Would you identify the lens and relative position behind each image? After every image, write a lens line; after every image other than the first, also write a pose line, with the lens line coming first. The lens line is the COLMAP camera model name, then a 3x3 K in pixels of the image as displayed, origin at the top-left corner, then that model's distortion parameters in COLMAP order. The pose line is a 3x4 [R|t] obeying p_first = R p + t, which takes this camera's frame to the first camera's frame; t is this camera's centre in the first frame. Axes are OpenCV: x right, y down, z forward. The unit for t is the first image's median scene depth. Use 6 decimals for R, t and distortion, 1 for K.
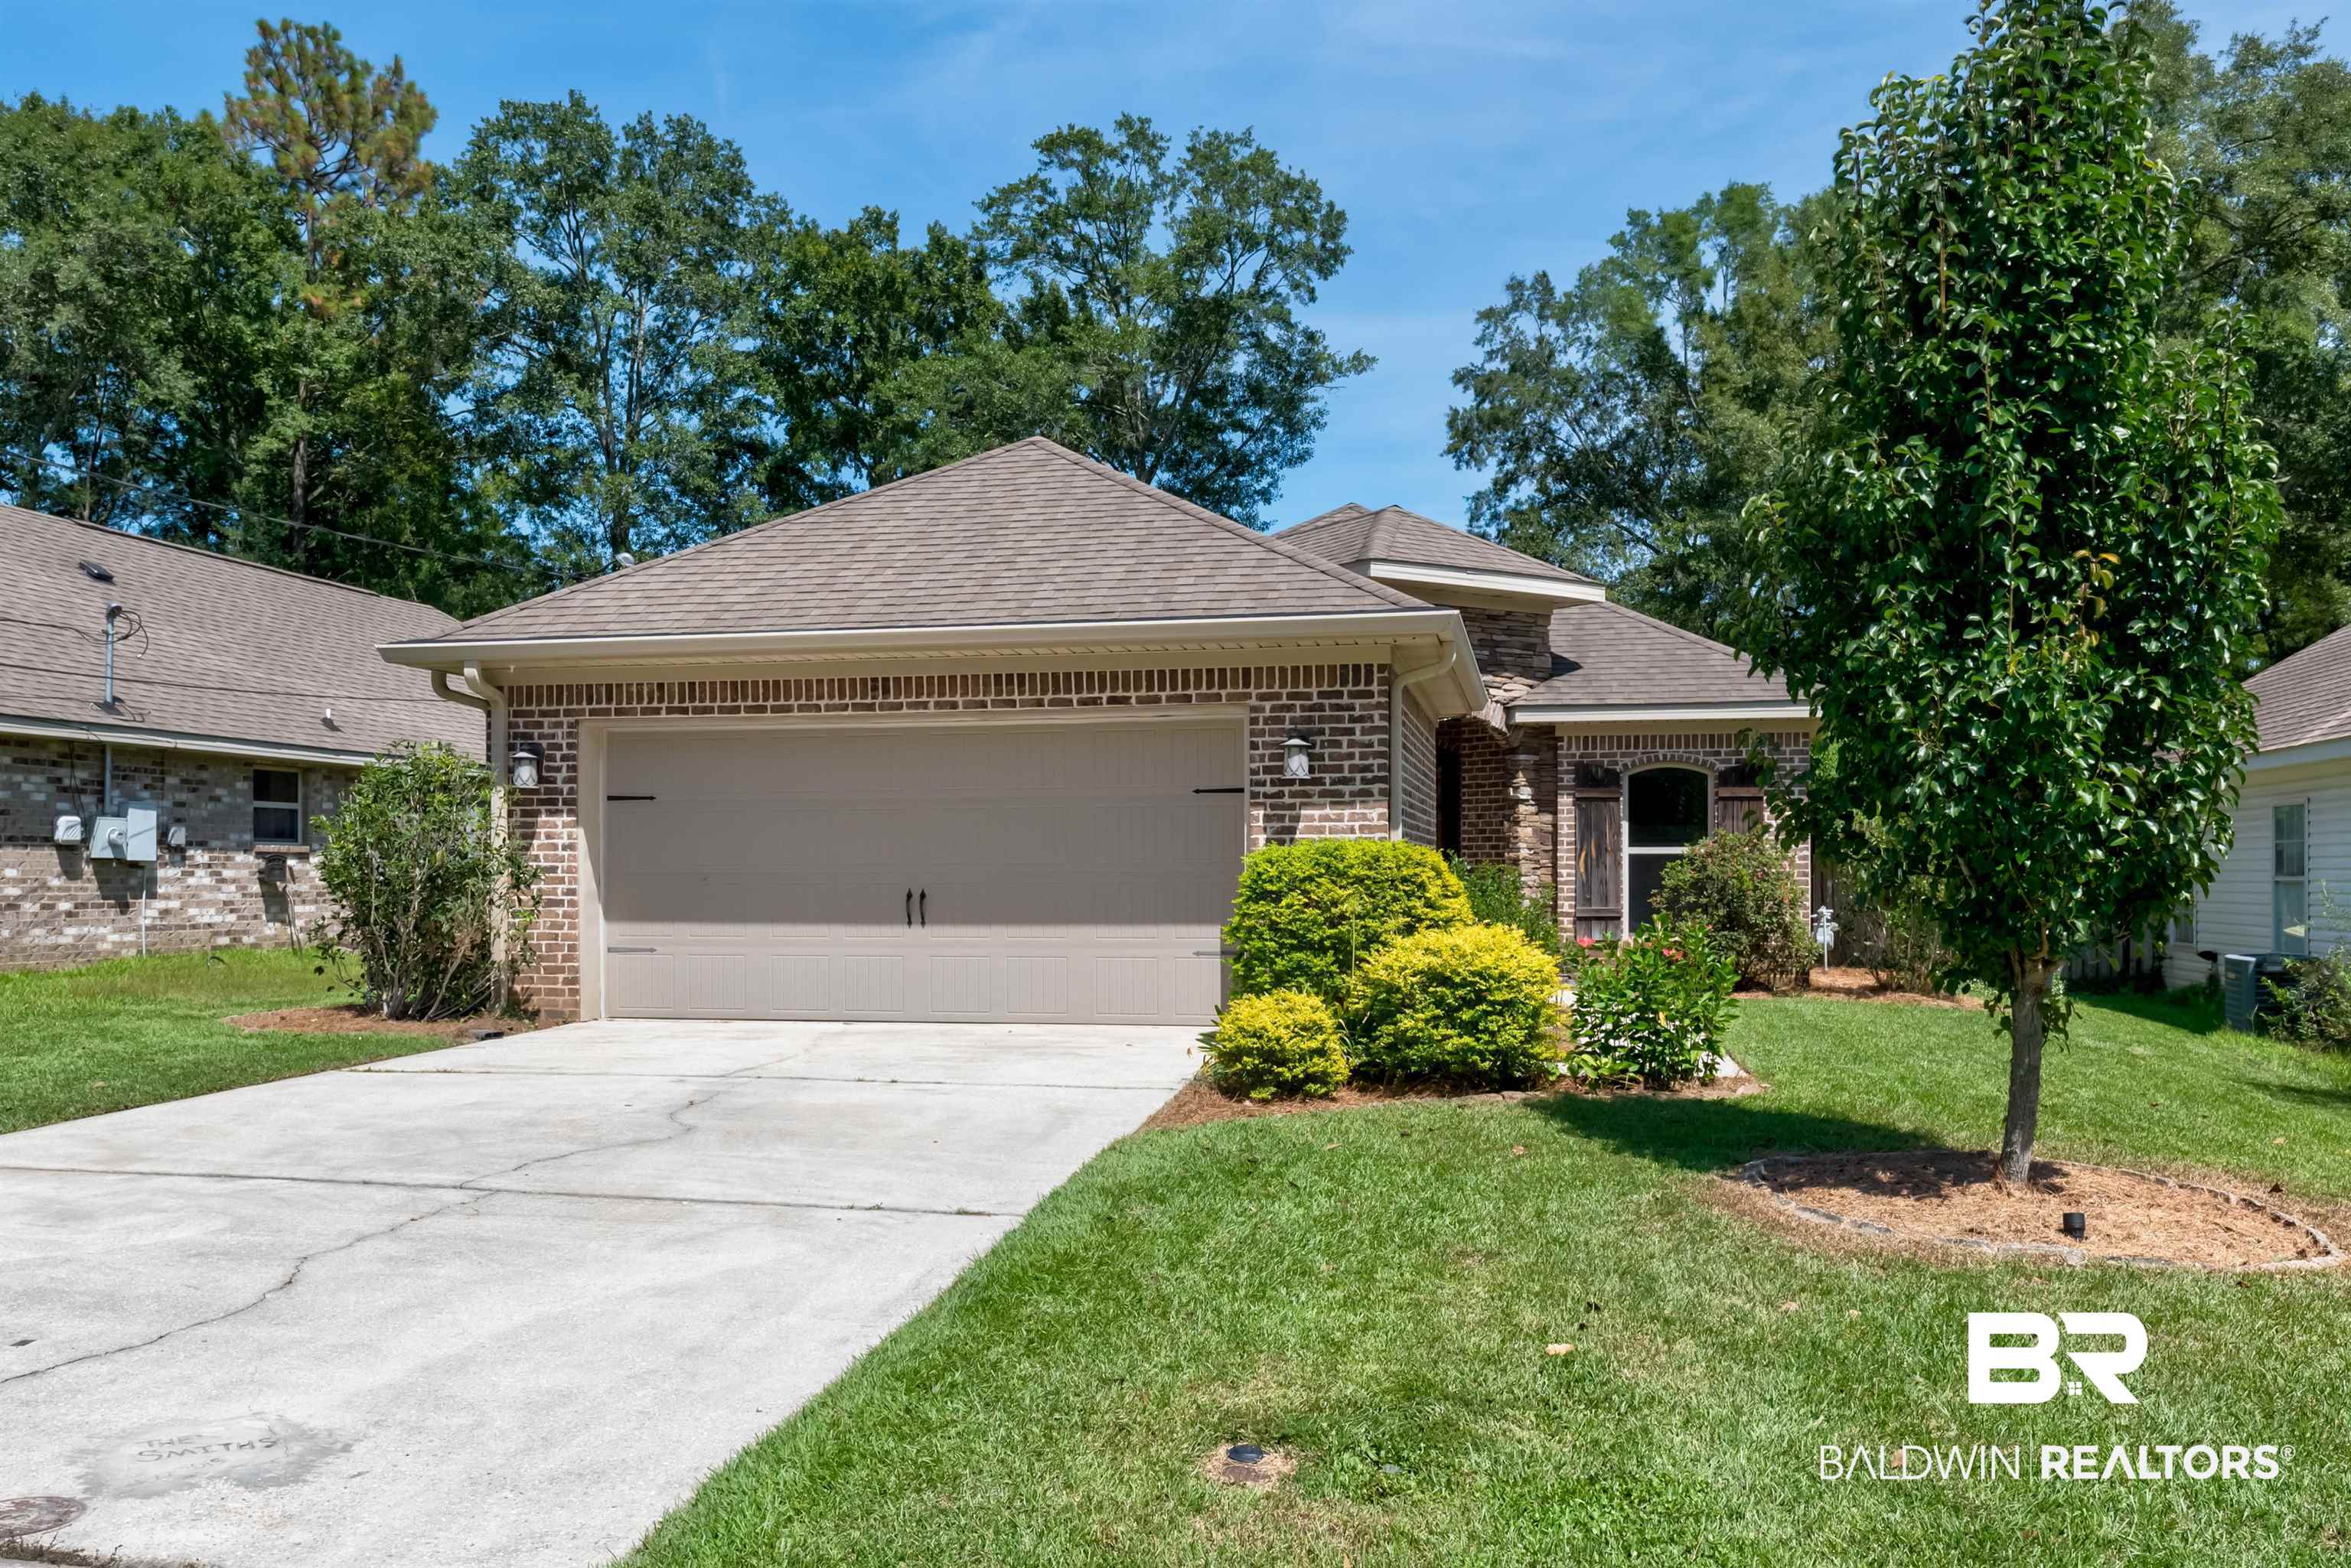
lens RADIAL K [[1897.3, 0, 1175.3], [0, 1897.3, 792.6], [0, 0, 1]] dist [-0.012875, -0.005532]
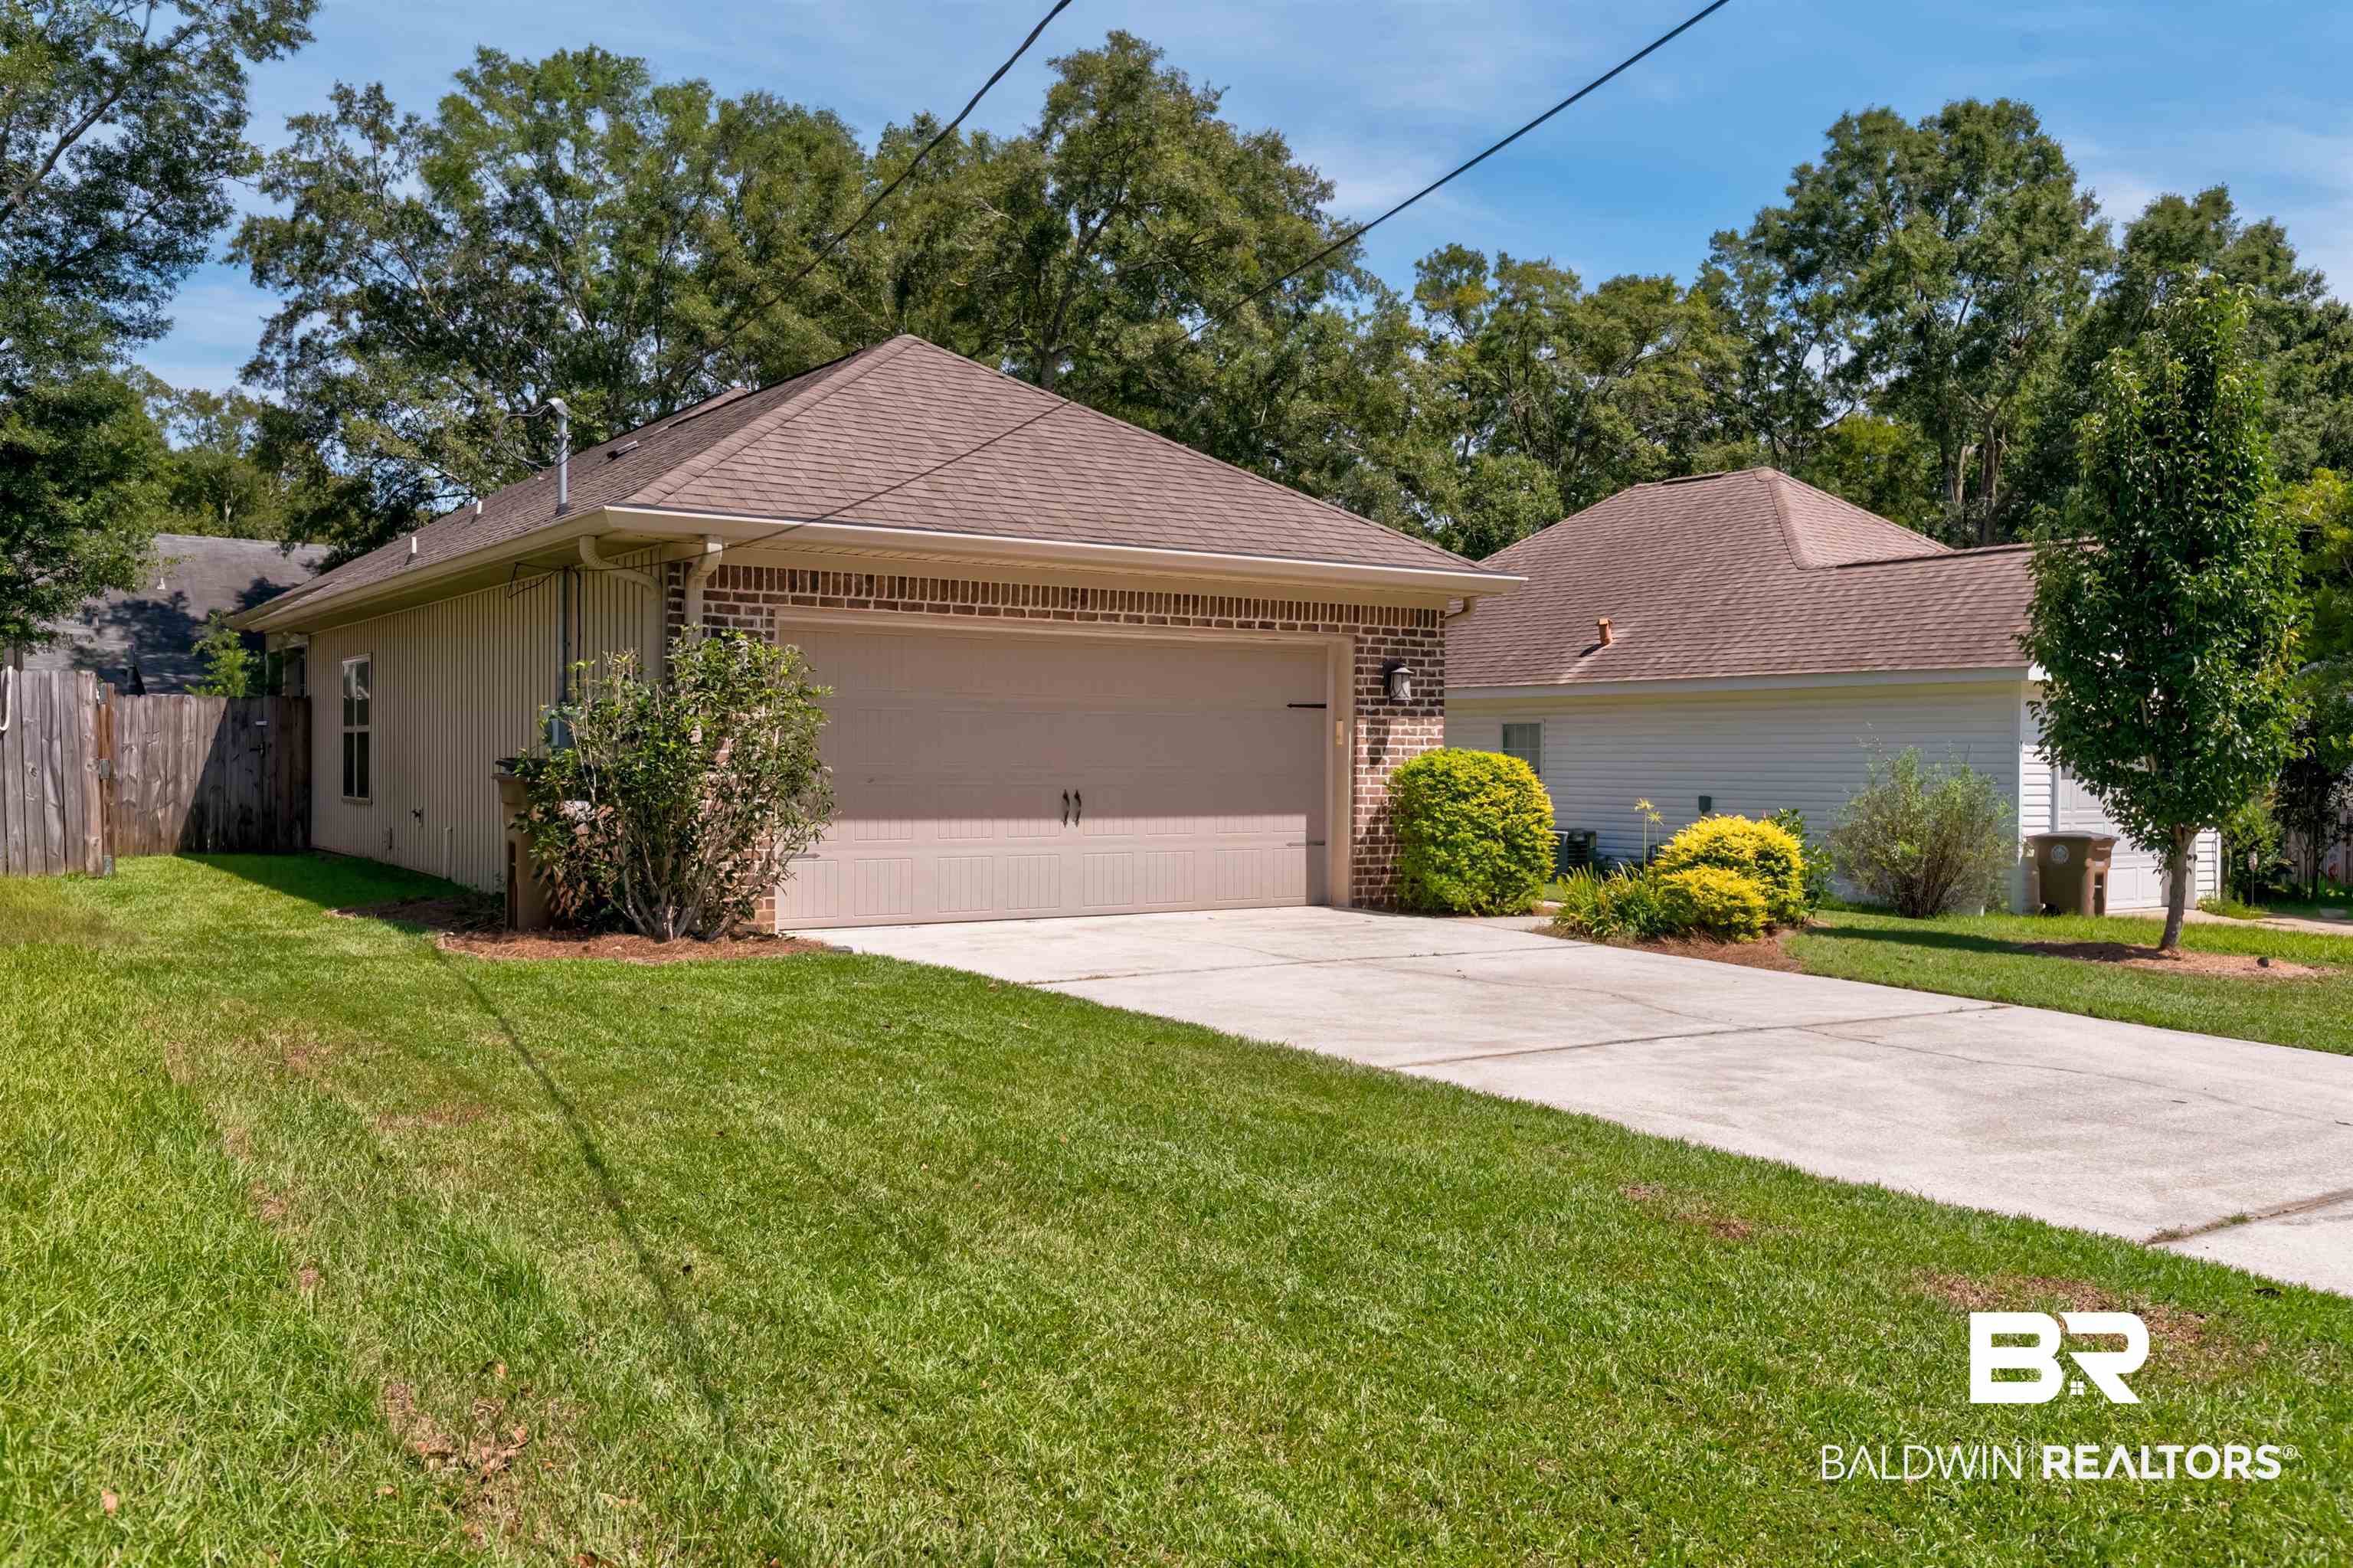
lens RADIAL K [[1962.5, 0, 1176.6], [0, 1962.5, 777.1], [0, 0, 1]] dist [0.008088, 0.002069]
pose [[0.686277, -0.002159, 0.727337, -0.903724], [-0.042096, 0.998201, 0.042682, -0.005305], [-0.726121, -0.059910, 0.684952, 0.214301]]
